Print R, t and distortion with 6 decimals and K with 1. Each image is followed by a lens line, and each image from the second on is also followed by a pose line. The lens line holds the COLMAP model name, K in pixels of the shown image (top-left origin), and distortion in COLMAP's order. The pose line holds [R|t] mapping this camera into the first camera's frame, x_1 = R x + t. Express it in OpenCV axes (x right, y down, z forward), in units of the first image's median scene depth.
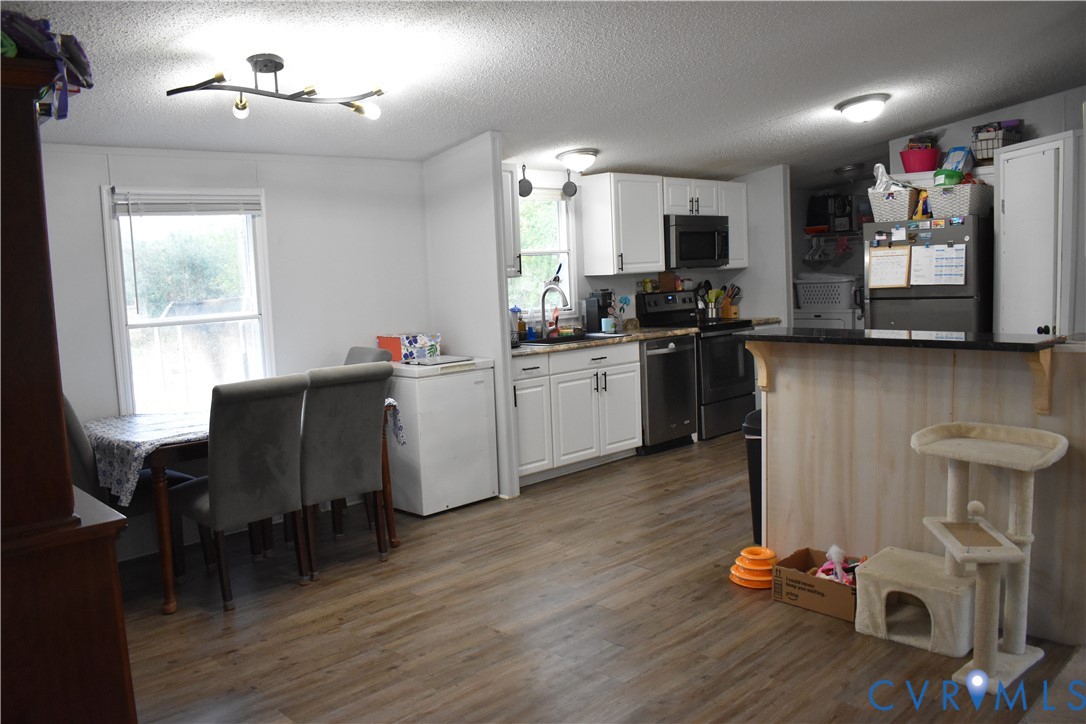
lens RADIAL K [[860.6, 0, 539.0], [0, 860.6, 352.8], [0, 0, 1]] dist [-0.089593, 0.008436]
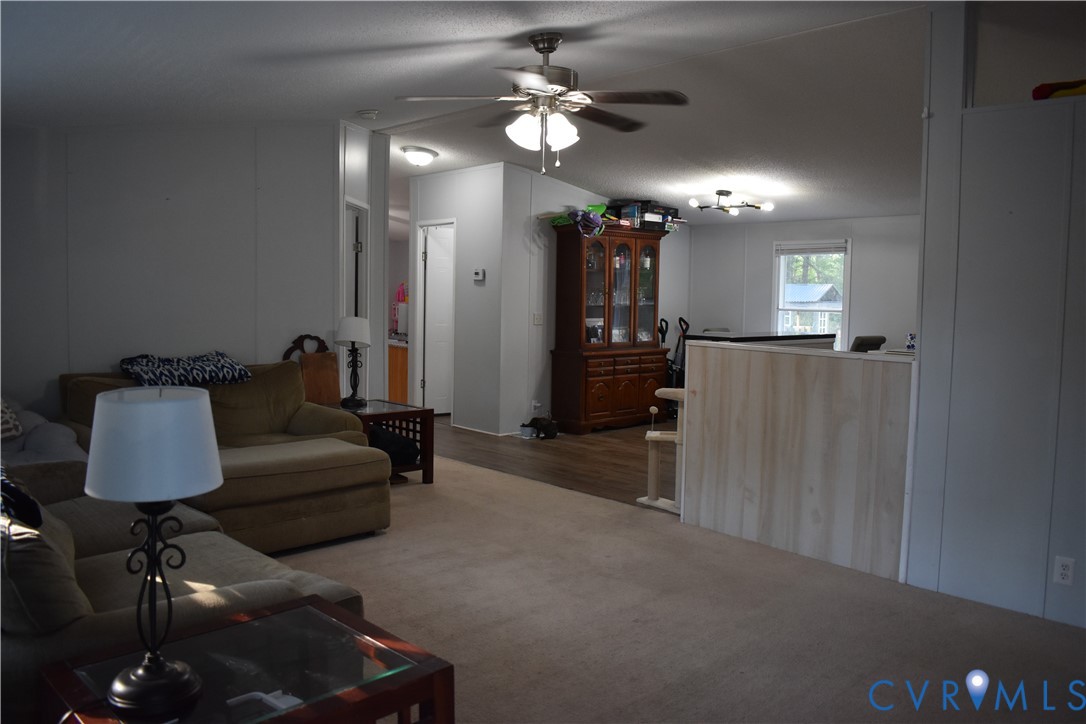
lens RADIAL K [[860.6, 0, 549.5], [0, 860.6, 371.1], [0, 0, 1]] dist [-0.089593, 0.008436]
pose [[-0.012516, 0.130018, -0.991433, 1.185672], [-0.111935, 0.985096, 0.130600, -0.069168], [0.993637, 0.112610, 0.002224, 0.339702]]
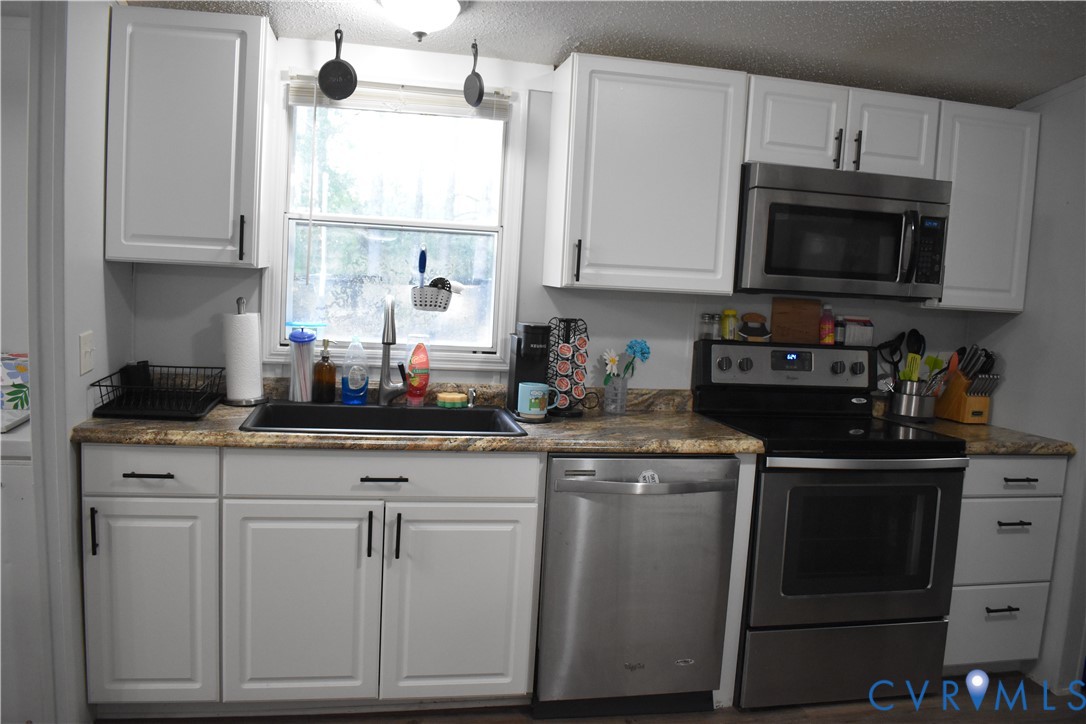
lens RADIAL K [[860.6, 0, 541.5], [0, 860.6, 353.8], [0, 0, 1]] dist [-0.089593, 0.008436]
pose [[0.840178, 0.140772, -0.523722, 0.353925], [-0.141215, 0.989197, 0.039345, -0.083238], [0.523603, 0.040901, 0.850980, 0.705274]]
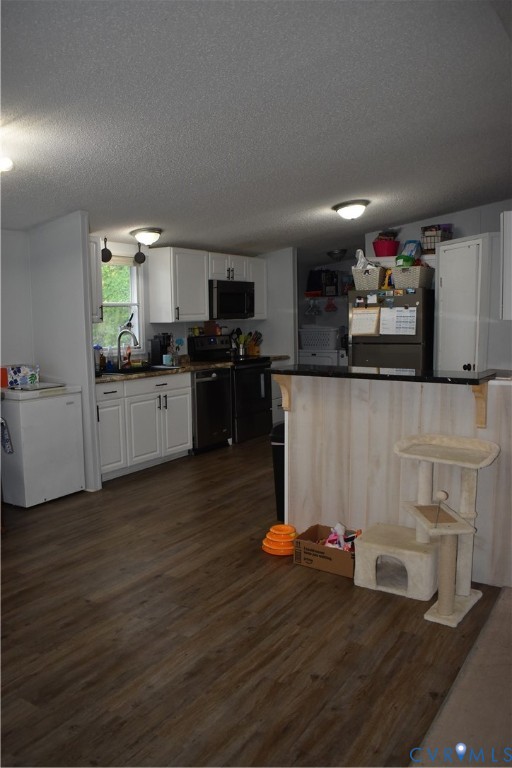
lens RADIAL K [[608.6, 0, 253.5], [0, 608.6, 384.5], [0, 0, 1]] dist [-0.089593, 0.008436]
pose [[0.973465, 0.003014, 0.228817, -0.007516], [-0.005815, 0.999916, 0.011566, -0.005574], [-0.228763, -0.012589, 0.973401, 0.042282]]
